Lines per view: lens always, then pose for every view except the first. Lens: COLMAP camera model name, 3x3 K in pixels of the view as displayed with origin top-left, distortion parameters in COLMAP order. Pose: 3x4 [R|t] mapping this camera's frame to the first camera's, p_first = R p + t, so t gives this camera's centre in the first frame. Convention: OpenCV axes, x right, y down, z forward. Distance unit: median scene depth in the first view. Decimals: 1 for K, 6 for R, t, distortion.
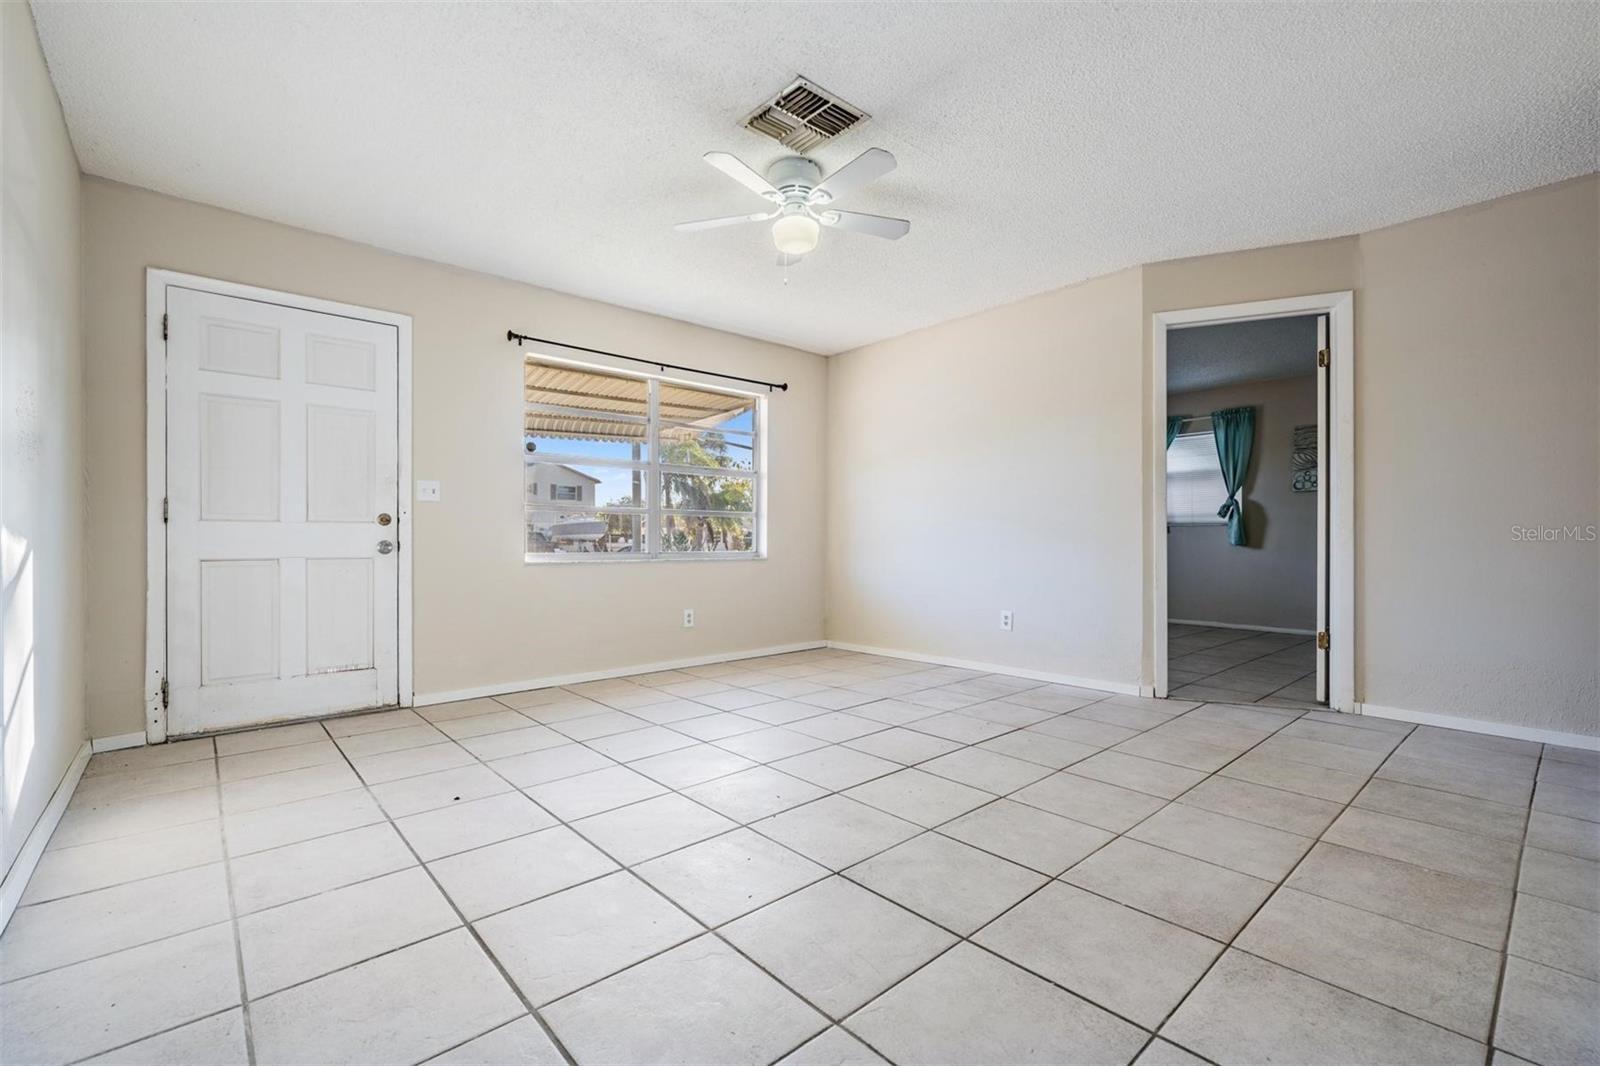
lens RADIAL K [[685.5, 0, 800.8], [0, 685.5, 538.0], [0, 0, 1]] dist [-0.000479, 0.000046]
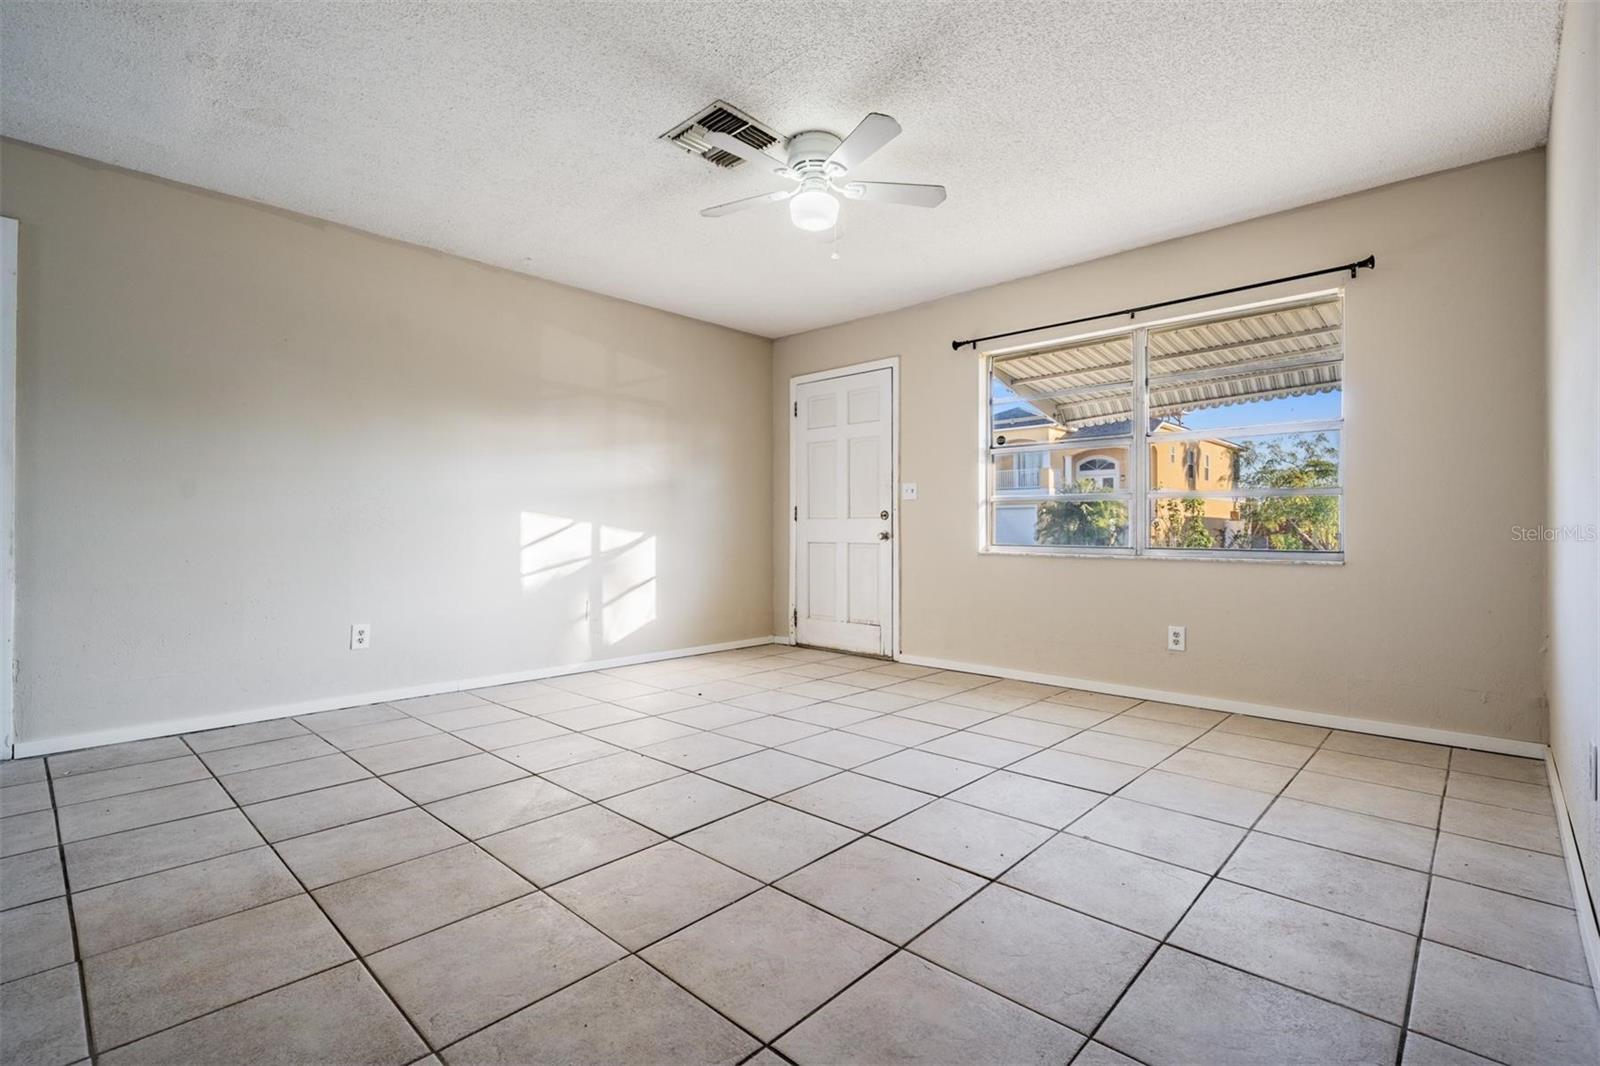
lens RADIAL K [[732.3, 0, 797.1], [0, 732.3, 521.7], [0, 0, 1]] dist [-0.001069, -0.000307]
pose [[0.089684, -0.009043, -0.995929, 0.909047], [0.000975, 0.999959, -0.008992, -0.002273], [0.995970, -0.000164, 0.089689, 0.809611]]
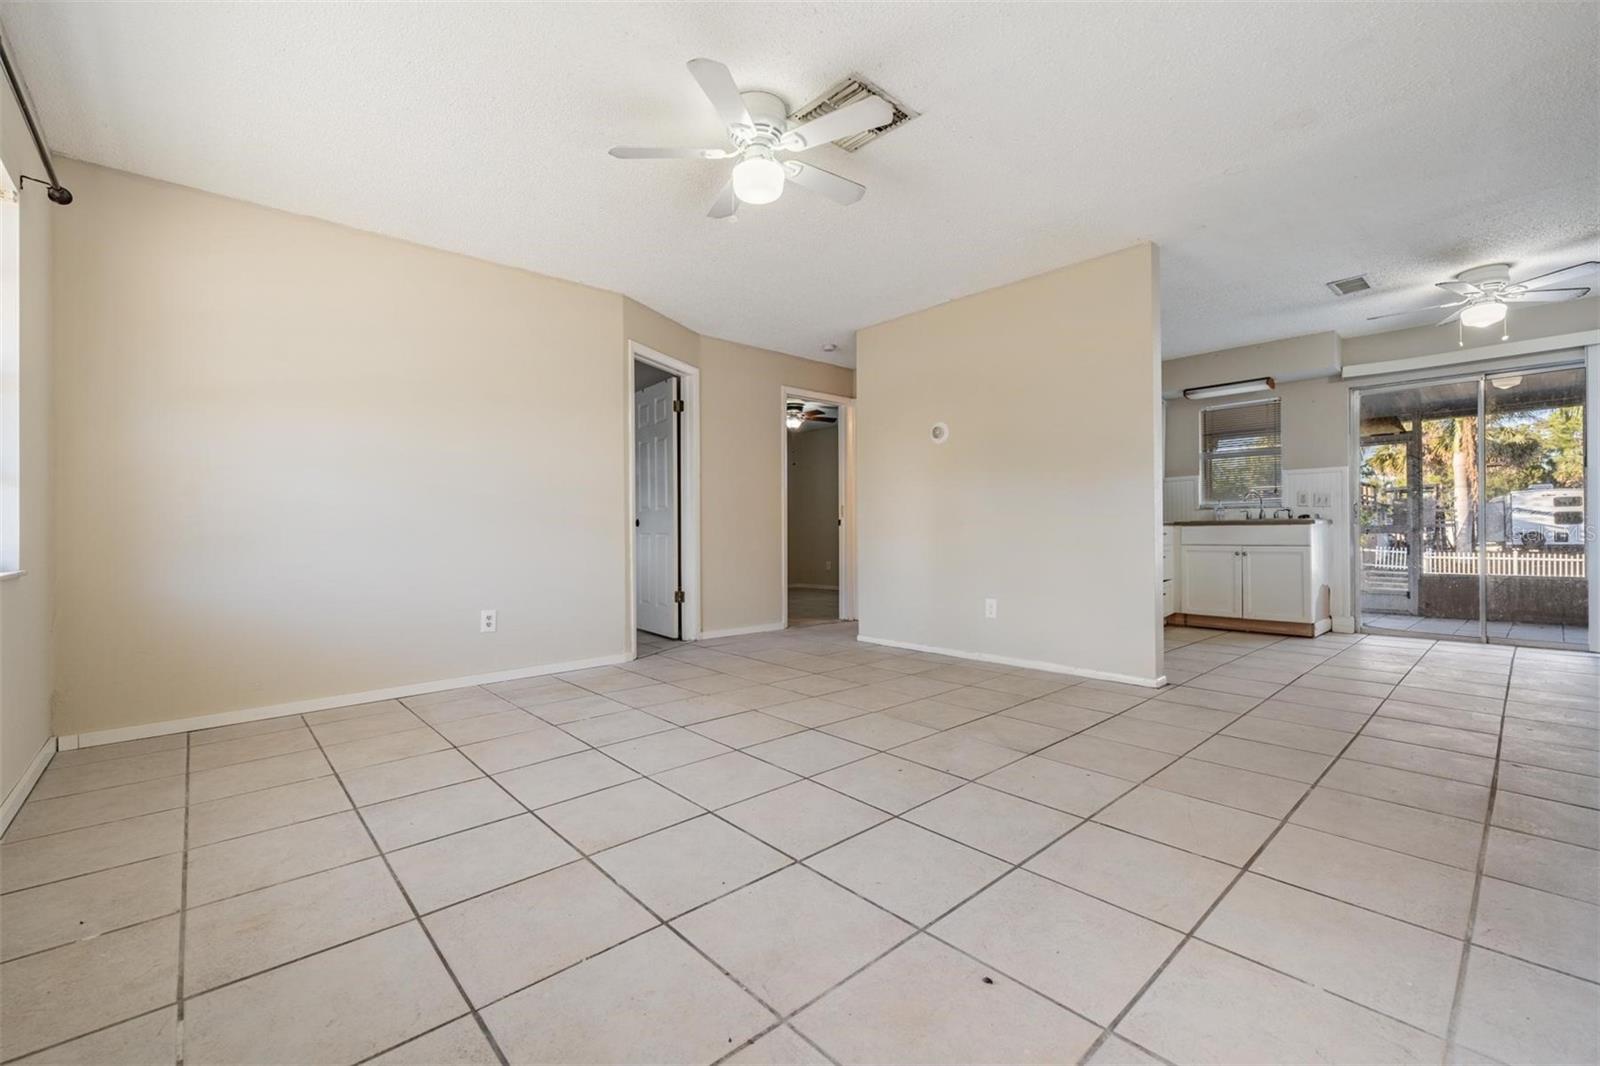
lens RADIAL K [[663.0, 0, 792.6], [0, 663.0, 529.9], [0, 0, 1]] dist [-0.001592, -0.000193]
pose [[-0.000625, -0.000100, 1.000000, -0.784093], [0.005111, 0.999987, 0.000103, 0.007485], [-0.999987, 0.005111, -0.000624, 0.874118]]
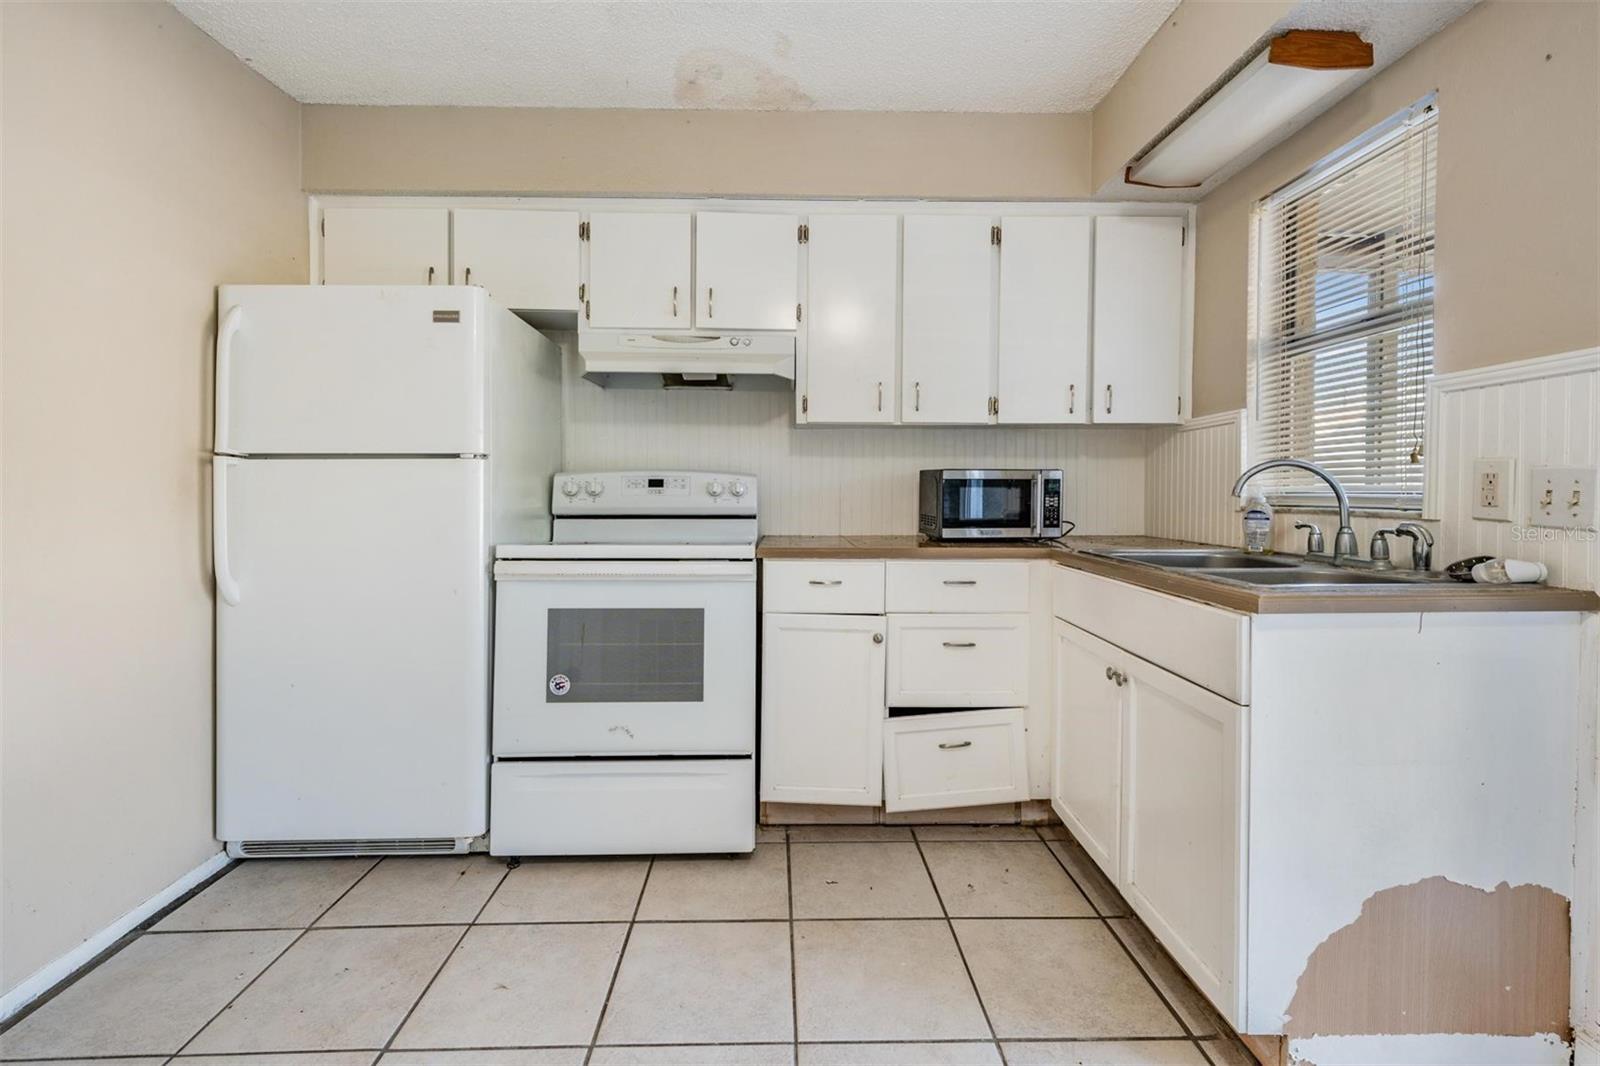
lens RADIAL K [[711.9, 0, 800.4], [0, 711.9, 504.0], [0, 0, 1]] dist [-0.000114, -0.000049]
pose [[0.643315, -0.018229, 0.765384, 0.370001], [0.001072, 0.999737, 0.022910, -0.071132], [-0.765600, -0.013918, 0.643166, -0.467480]]
